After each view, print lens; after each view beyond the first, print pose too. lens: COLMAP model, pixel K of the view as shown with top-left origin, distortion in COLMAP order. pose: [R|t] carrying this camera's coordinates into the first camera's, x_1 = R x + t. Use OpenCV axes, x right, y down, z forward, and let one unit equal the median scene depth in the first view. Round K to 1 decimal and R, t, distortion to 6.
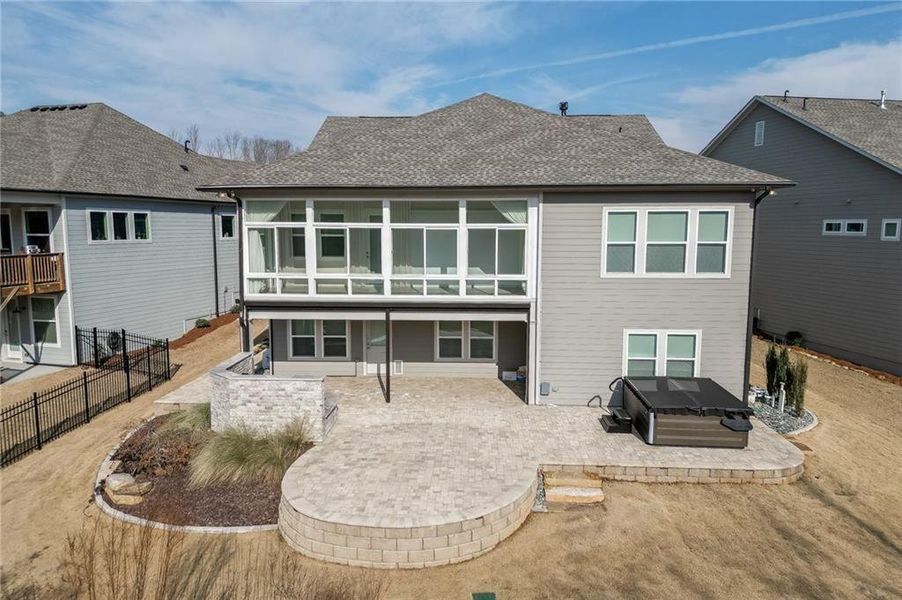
lens RADIAL K [[639.6, 0, 451.0], [0, 639.6, 300.0], [0, 0, 1]] dist [0.045117, -0.004573]
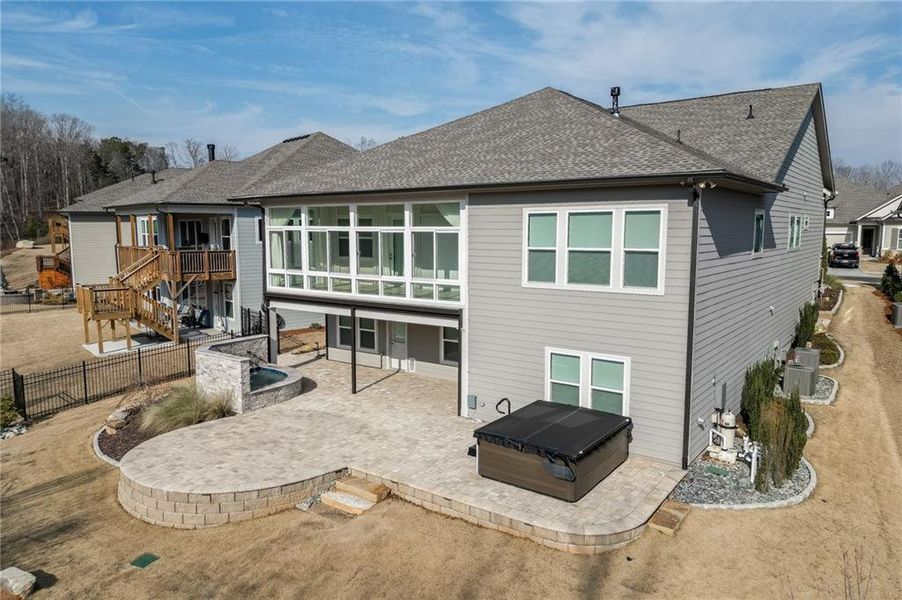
lens RADIAL K [[639.6, 0, 451.0], [0, 639.6, 300.0], [0, 0, 1]] dist [0.045117, -0.004573]
pose [[0.832600, 0.060065, -0.550608, 0.639293], [-0.063213, 0.997912, 0.013272, -0.021769], [0.550255, 0.023755, 0.834659, 0.197614]]
